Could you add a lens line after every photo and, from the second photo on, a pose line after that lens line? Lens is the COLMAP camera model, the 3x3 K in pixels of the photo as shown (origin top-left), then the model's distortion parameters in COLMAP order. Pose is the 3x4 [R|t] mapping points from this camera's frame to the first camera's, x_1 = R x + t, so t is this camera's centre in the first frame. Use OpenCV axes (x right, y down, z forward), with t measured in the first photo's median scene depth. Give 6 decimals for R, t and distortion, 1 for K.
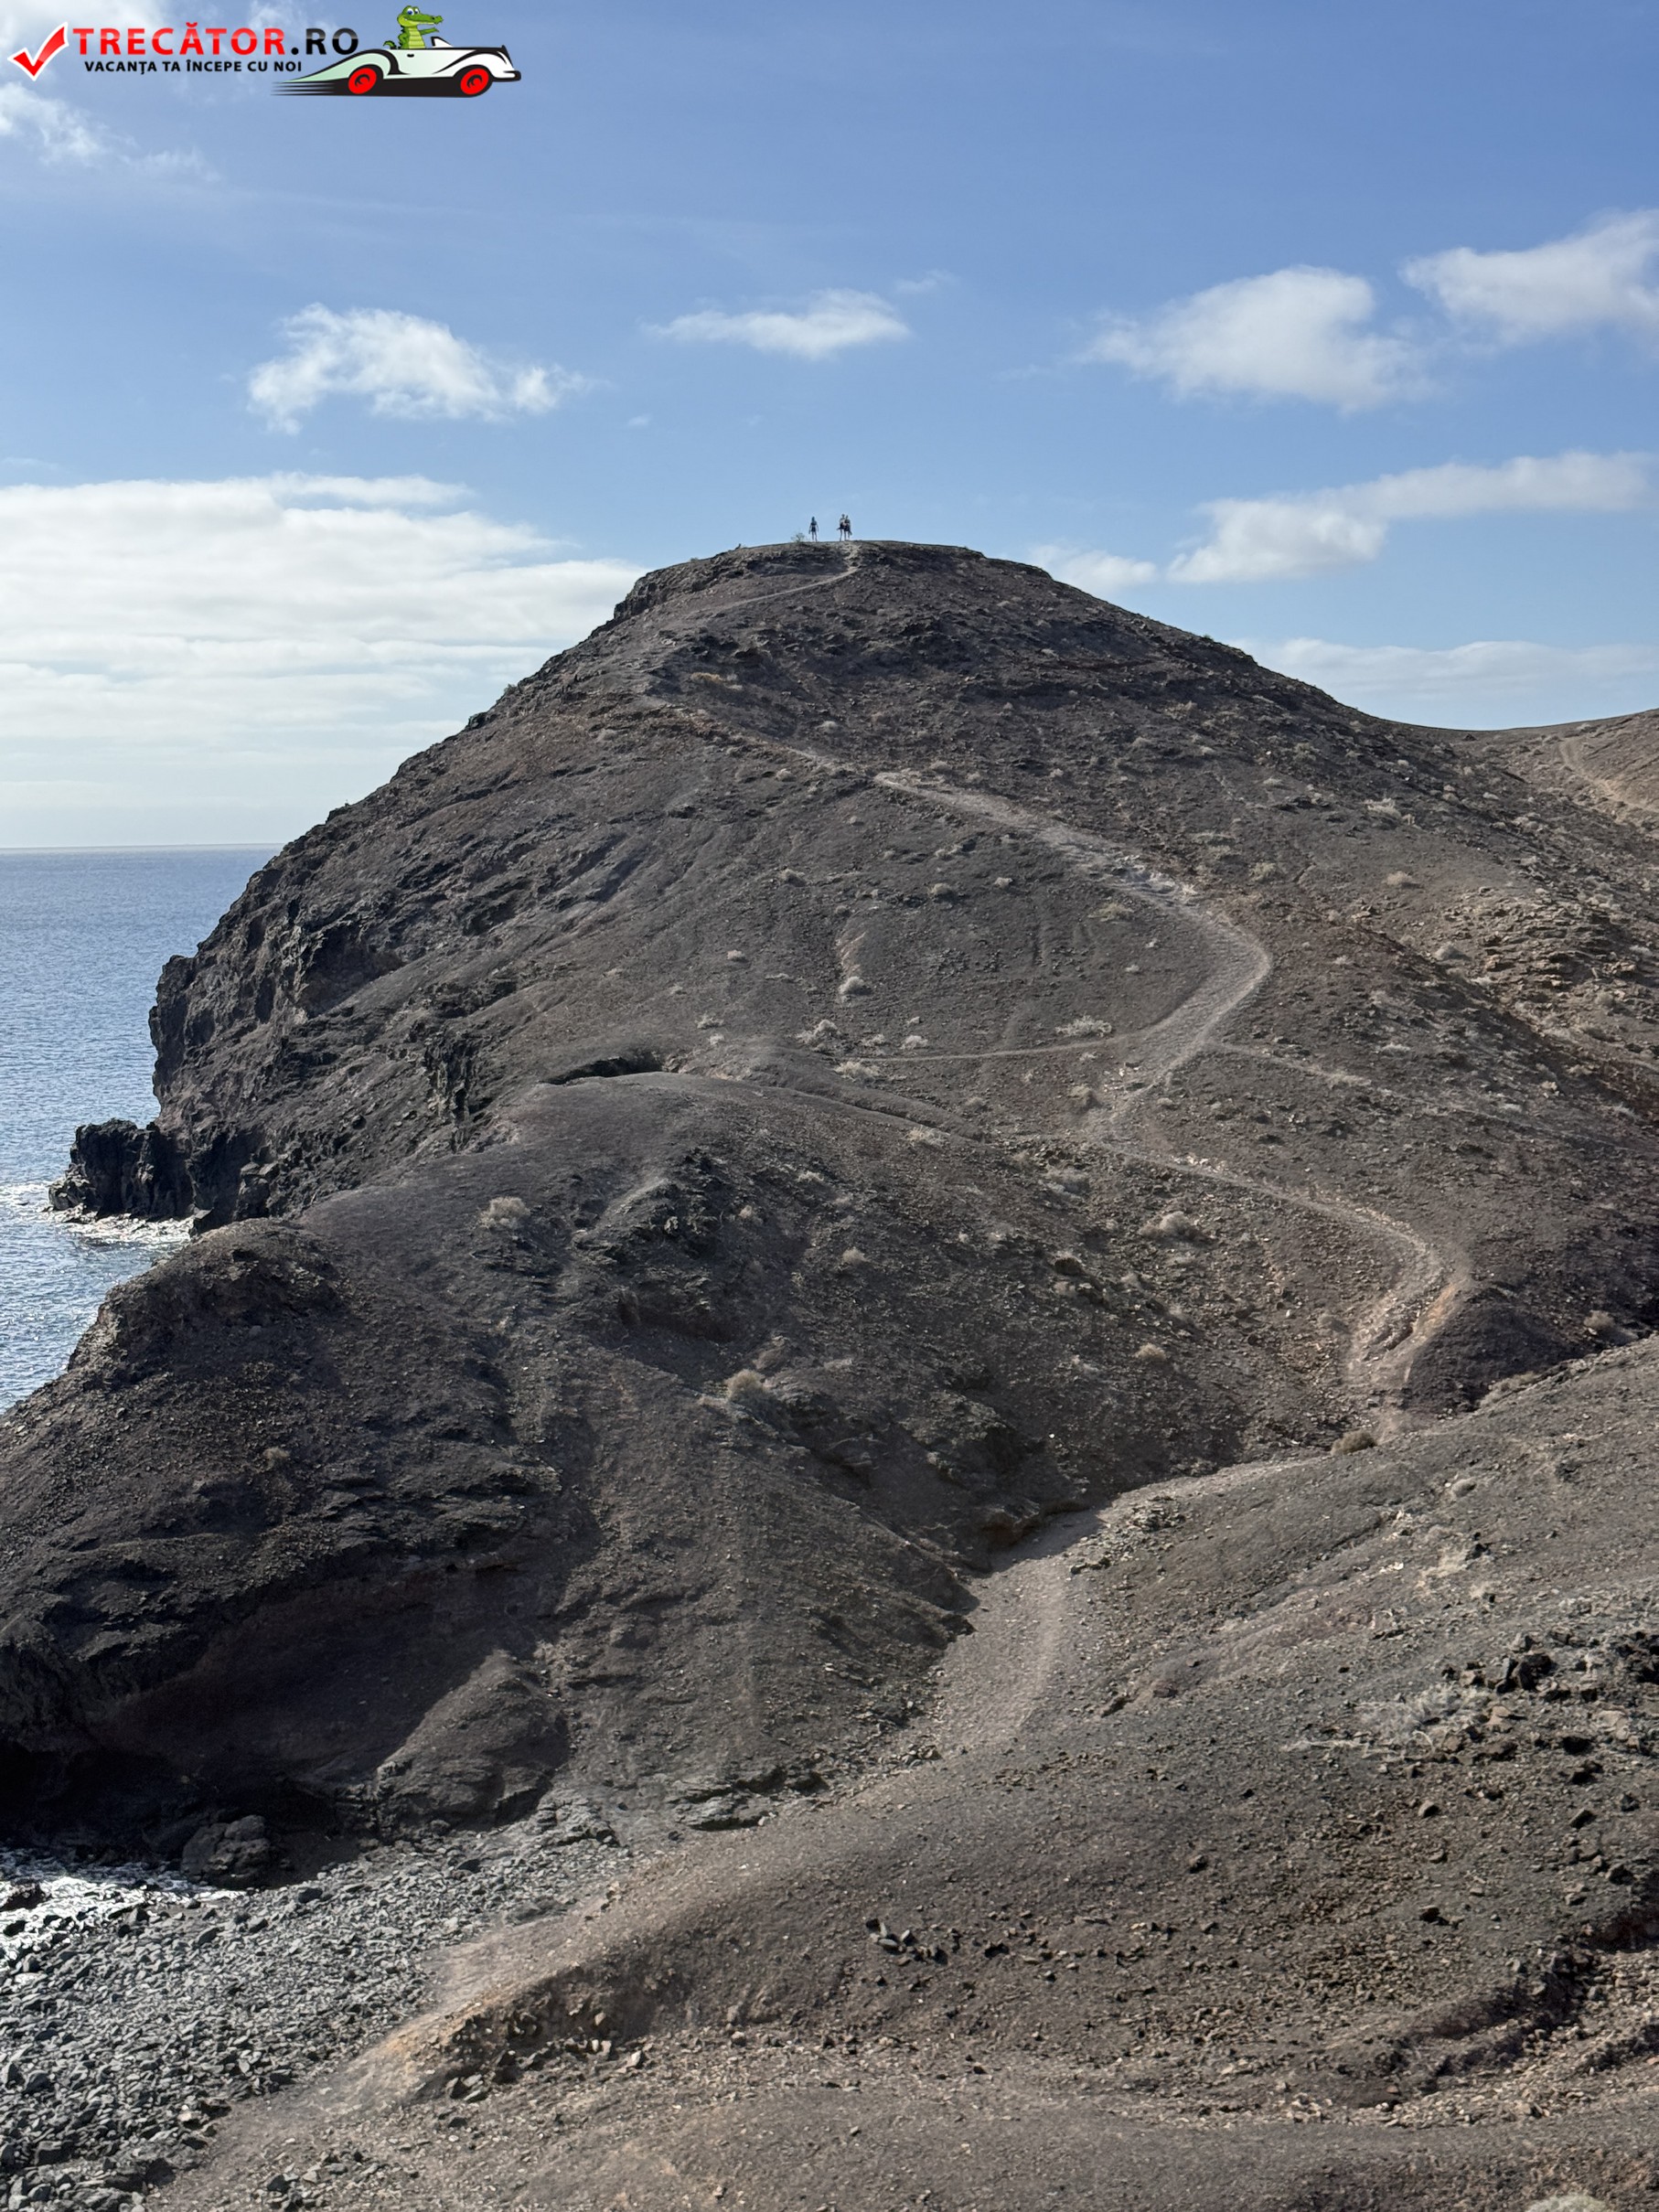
lens RADIAL K [[2961.4, 0, 829.5], [0, 2961.4, 1106.0], [0, 0, 1]] dist [0.115242, 0.032087]
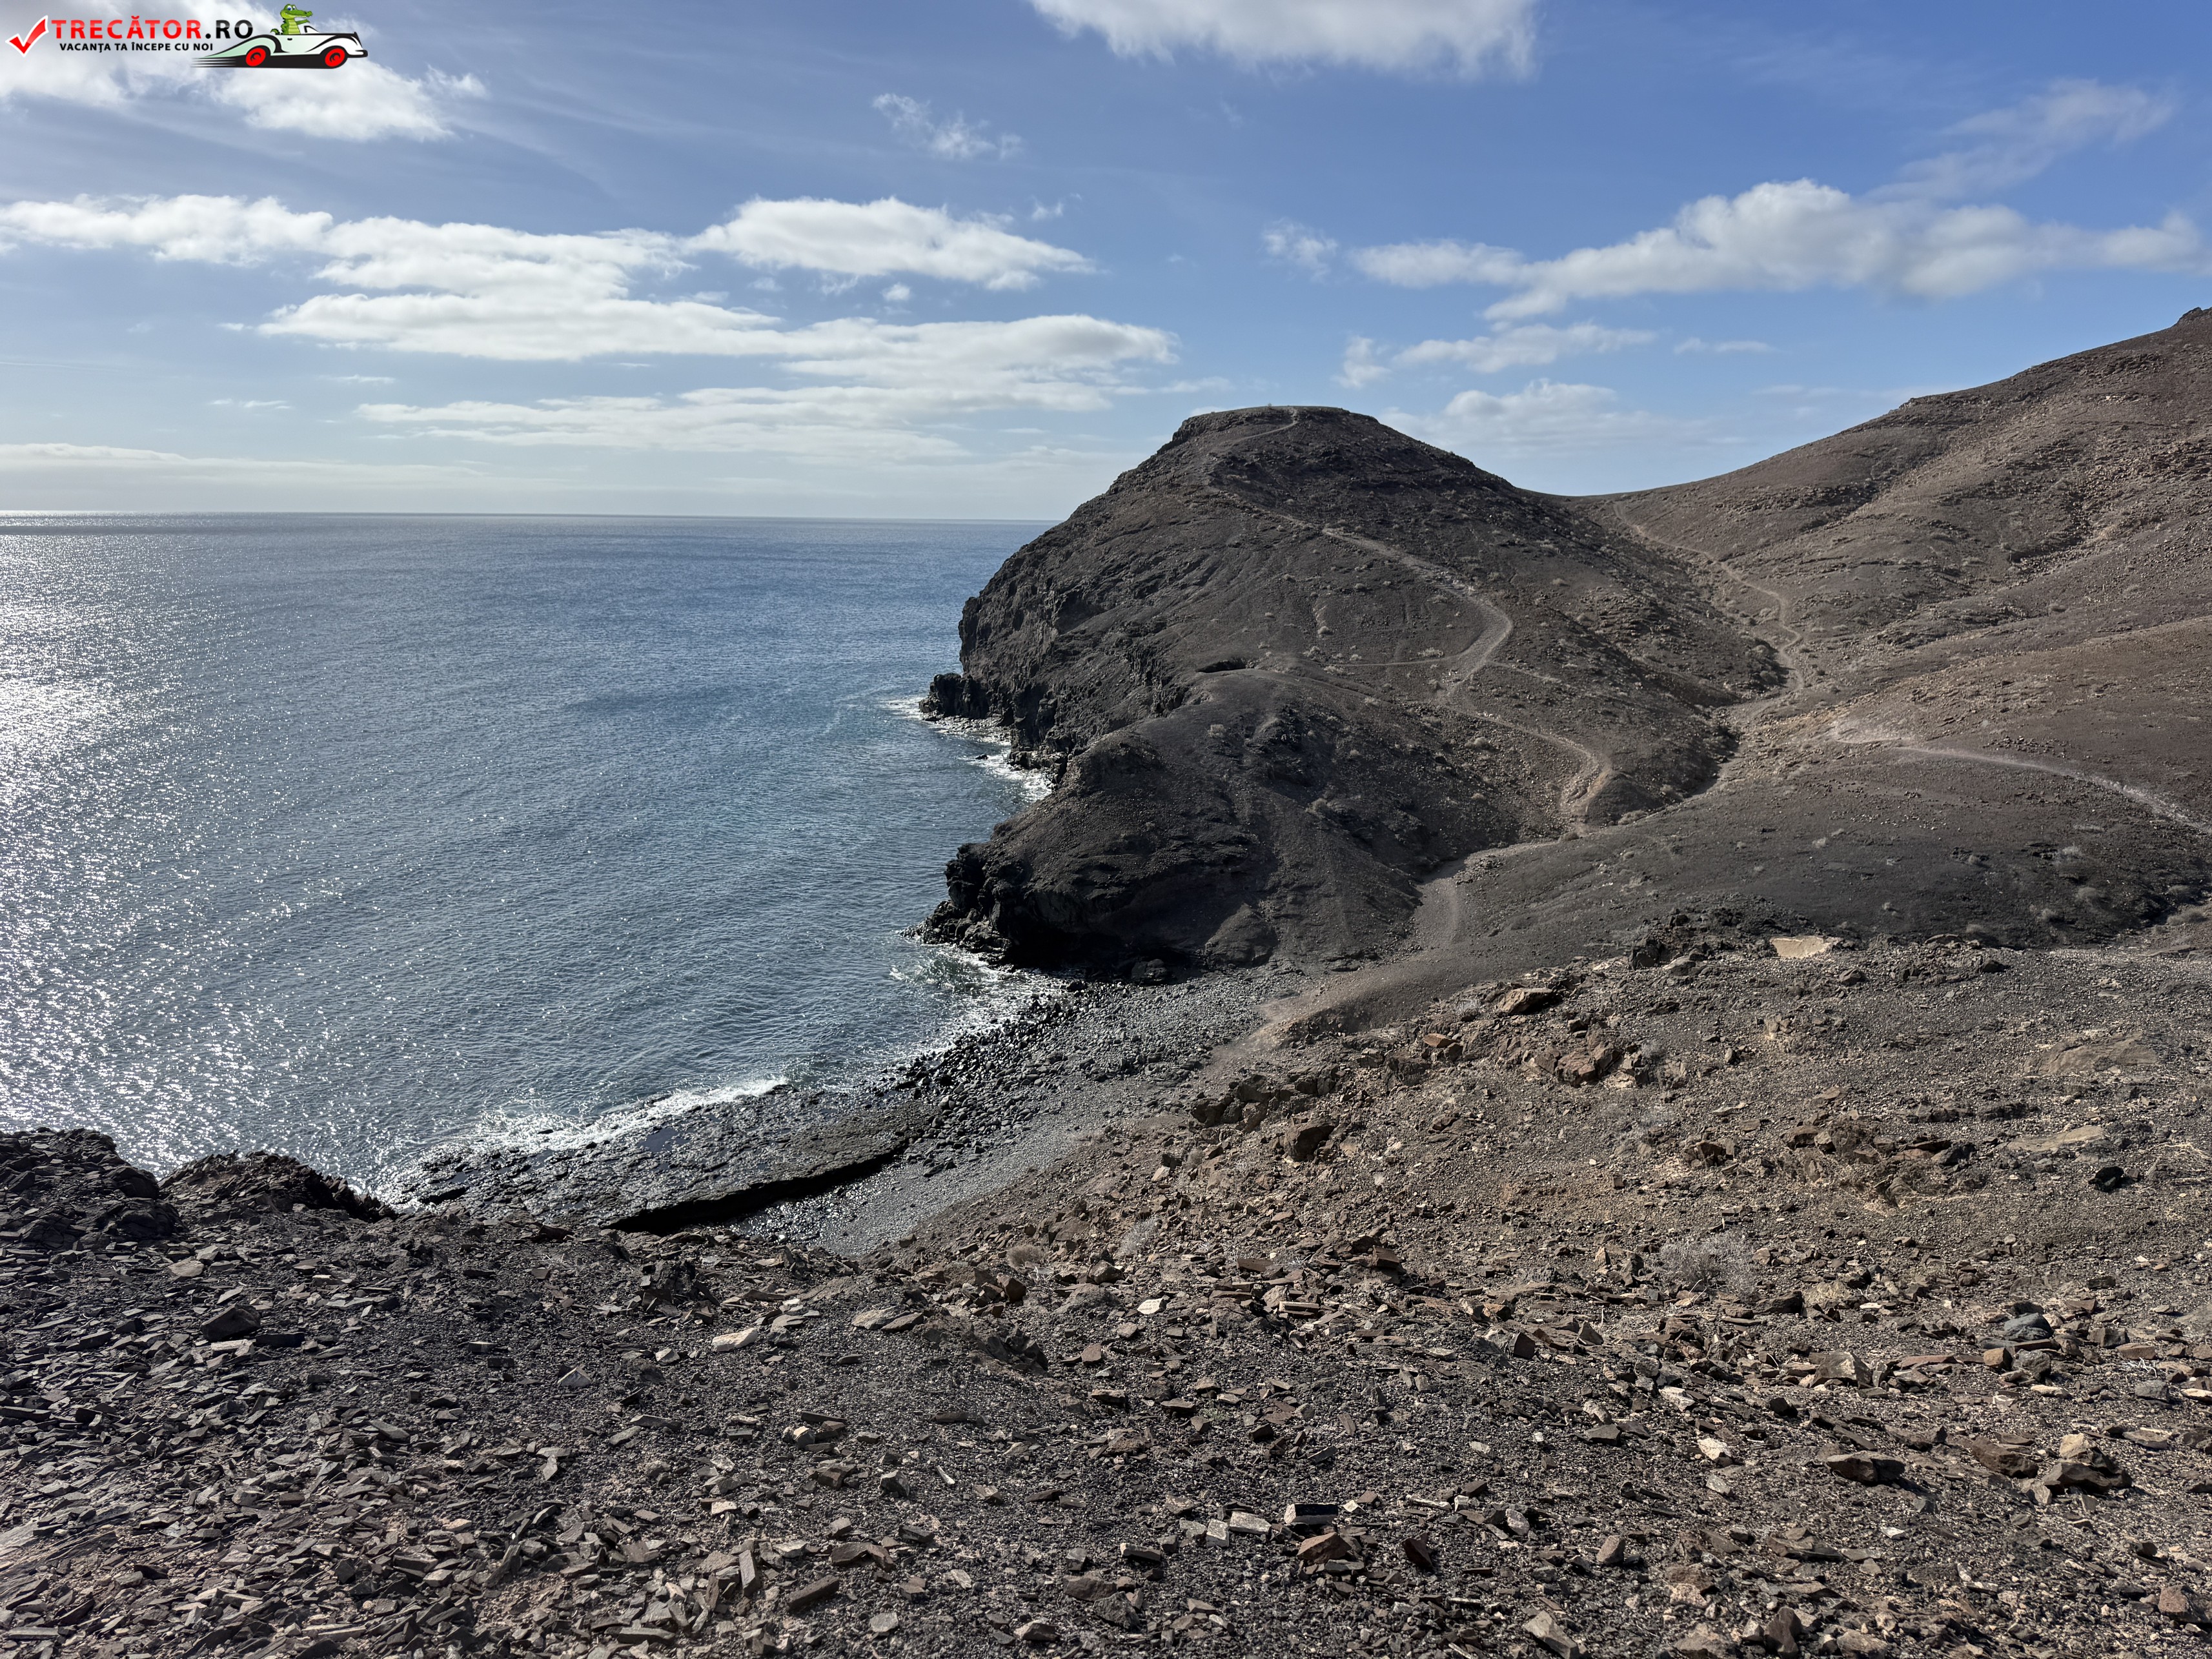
lens RADIAL K [[1522.6, 0, 1095.4], [0, 1522.6, 839.6], [0, 0, 1]] dist [0.174369, -0.294120]
pose [[0.998615, 0.037121, -0.037290, -0.124212], [-0.032423, 0.992302, 0.119523, -0.017151], [0.041439, -0.118148, 0.992131, -0.203687]]
